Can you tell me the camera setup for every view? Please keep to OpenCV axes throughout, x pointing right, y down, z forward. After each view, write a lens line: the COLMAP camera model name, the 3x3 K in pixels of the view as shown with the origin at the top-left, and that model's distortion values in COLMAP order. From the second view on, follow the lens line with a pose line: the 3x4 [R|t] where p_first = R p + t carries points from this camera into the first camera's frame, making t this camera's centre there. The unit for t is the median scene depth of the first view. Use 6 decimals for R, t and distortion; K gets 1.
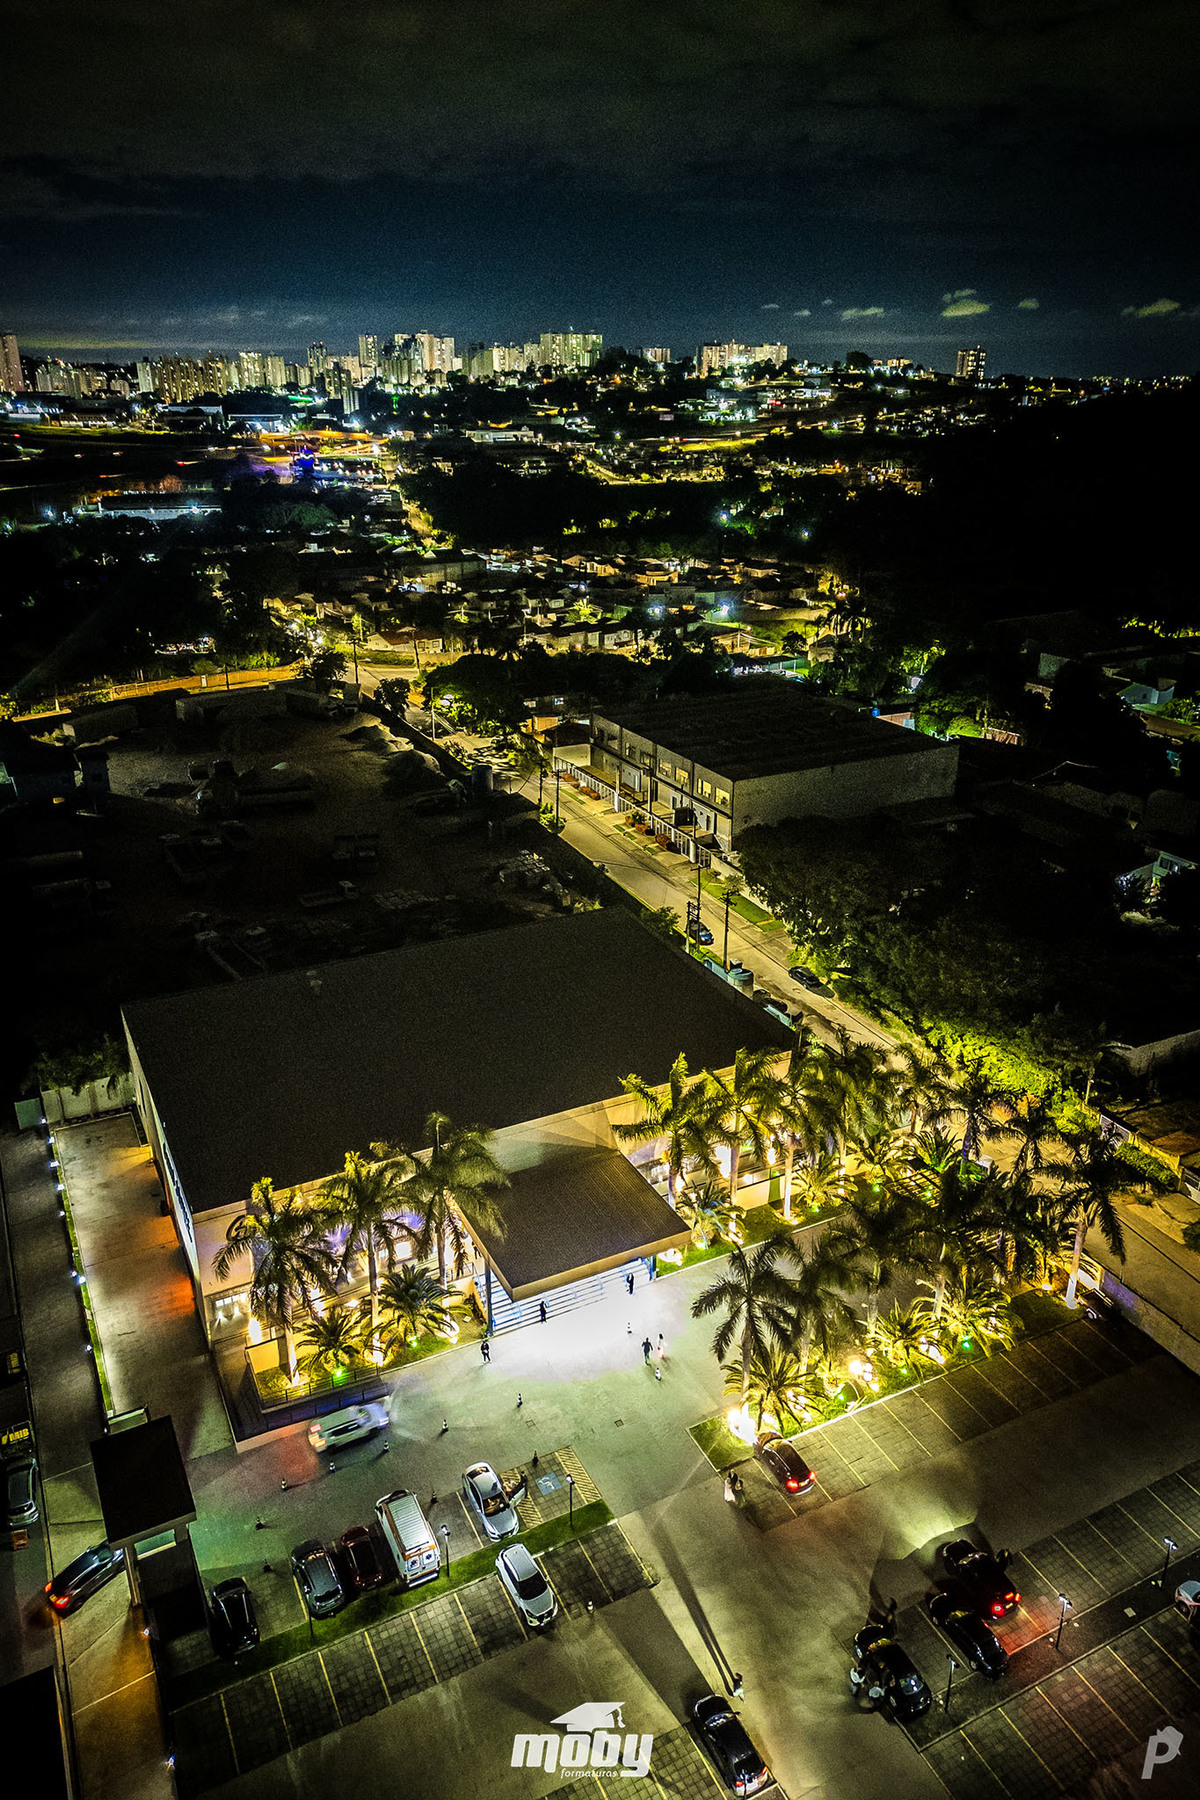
lens RADIAL K [[1252.9, 0, 600.0], [0, 1252.9, 900.0], [0, 0, 1]] dist [0.081611, -0.078959]
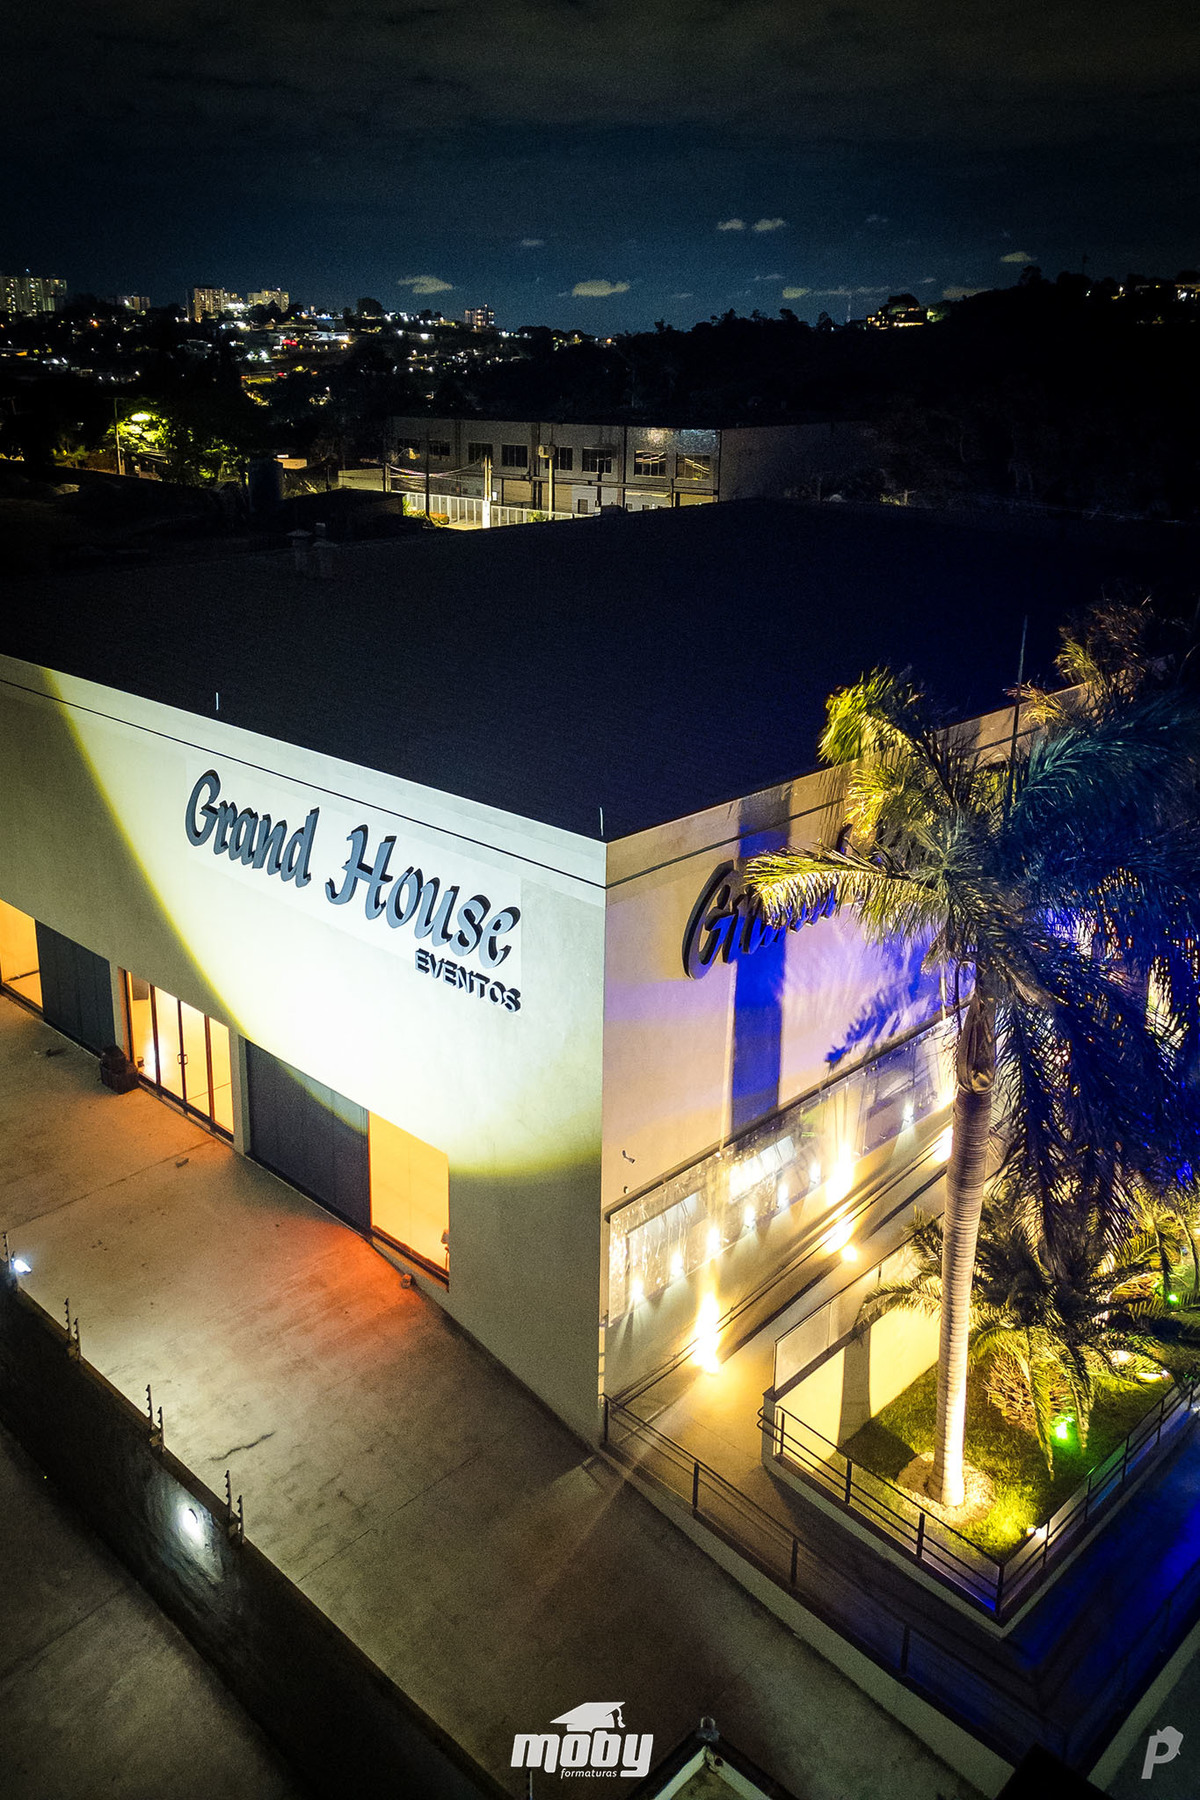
lens RADIAL K [[1435.0, 0, 513.1], [0, 1435.0, 765.7], [0, 0, 1]] dist [0.085819, -0.089190]
pose [[0.955401, -0.081546, 0.283831, -0.162853], [0.114006, 0.988458, -0.099765, 0.101435], [-0.272419, 0.127673, 0.953670, 0.290537]]
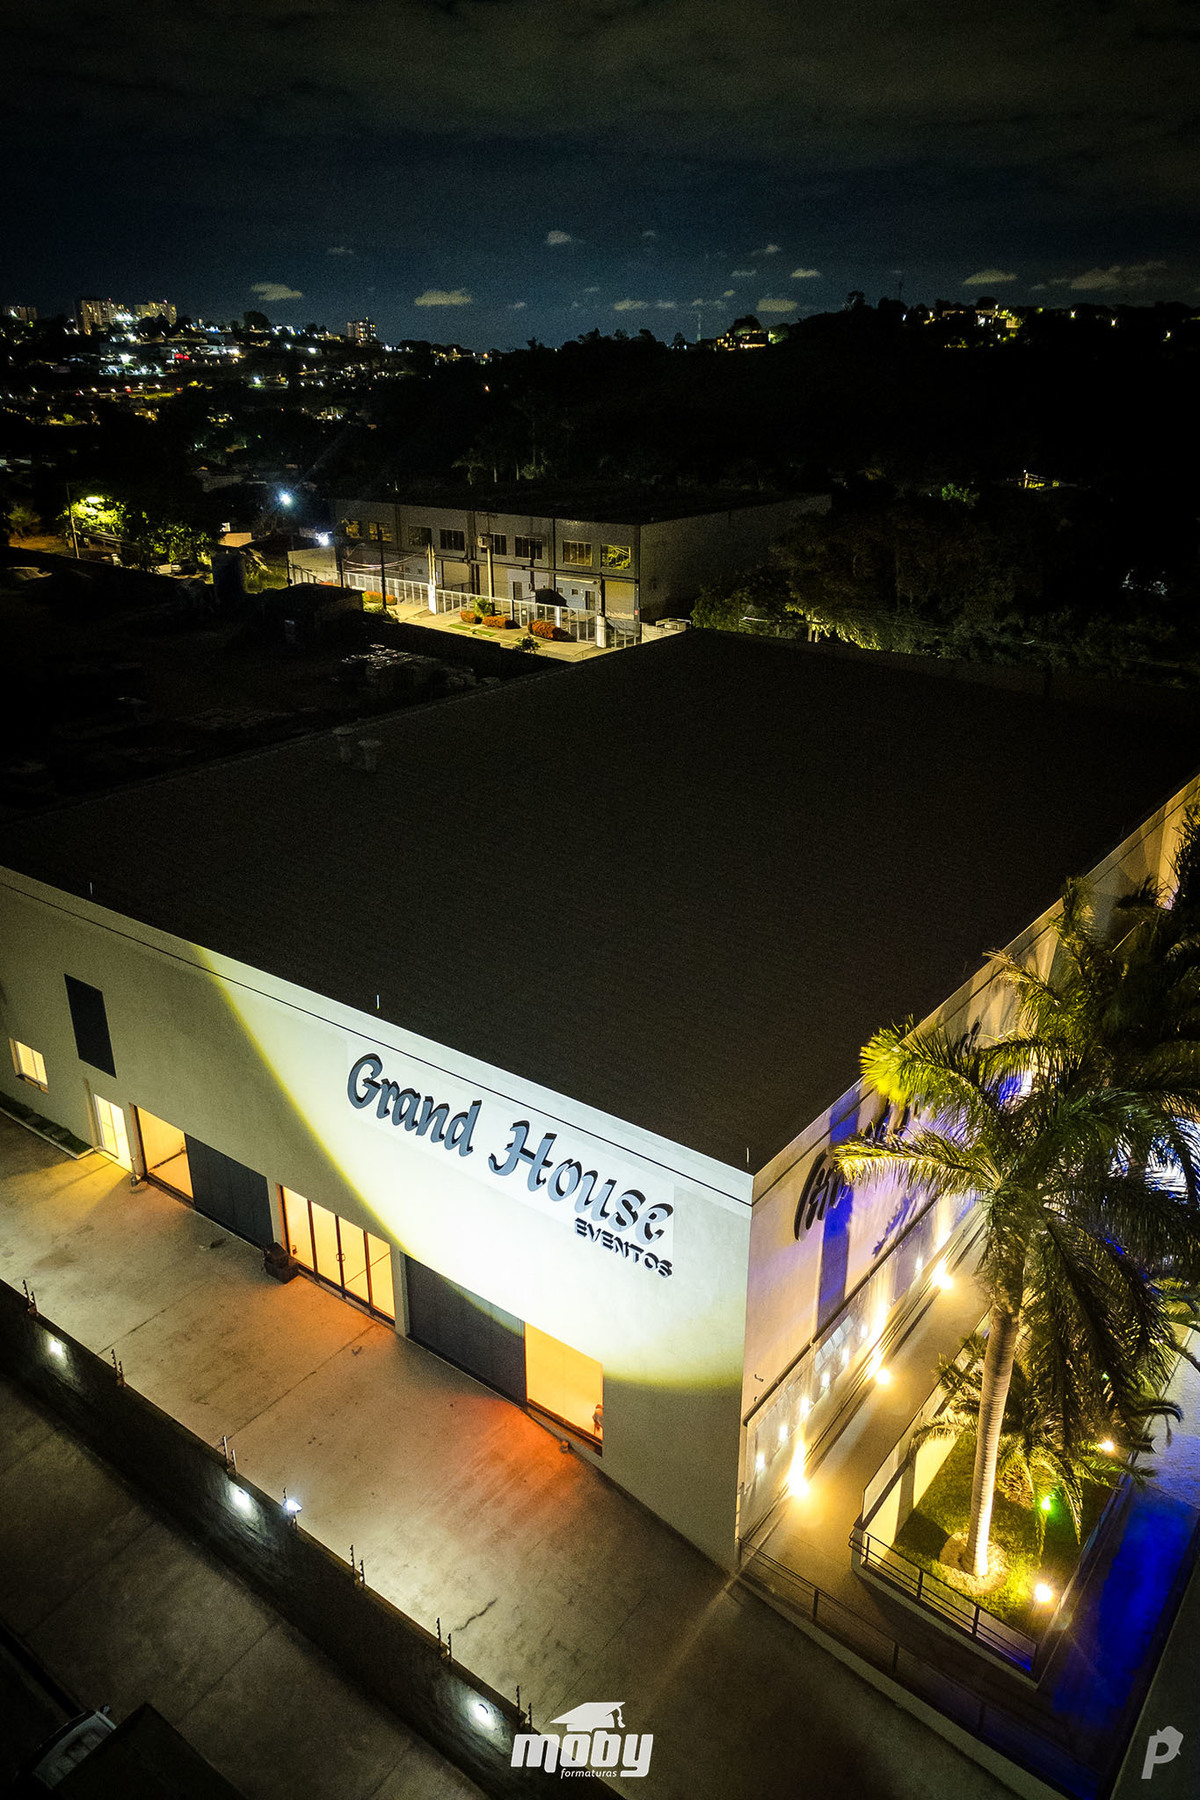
lens RADIAL K [[1252.9, 0, 600.0], [0, 1252.9, 900.0], [0, 0, 1]] dist [0.081611, -0.078959]
pose [[0.900991, -0.169794, 0.399230, -0.184224], [0.166959, 0.985062, 0.042152, 0.063133], [-0.400423, 0.028676, 0.915881, 0.284161]]
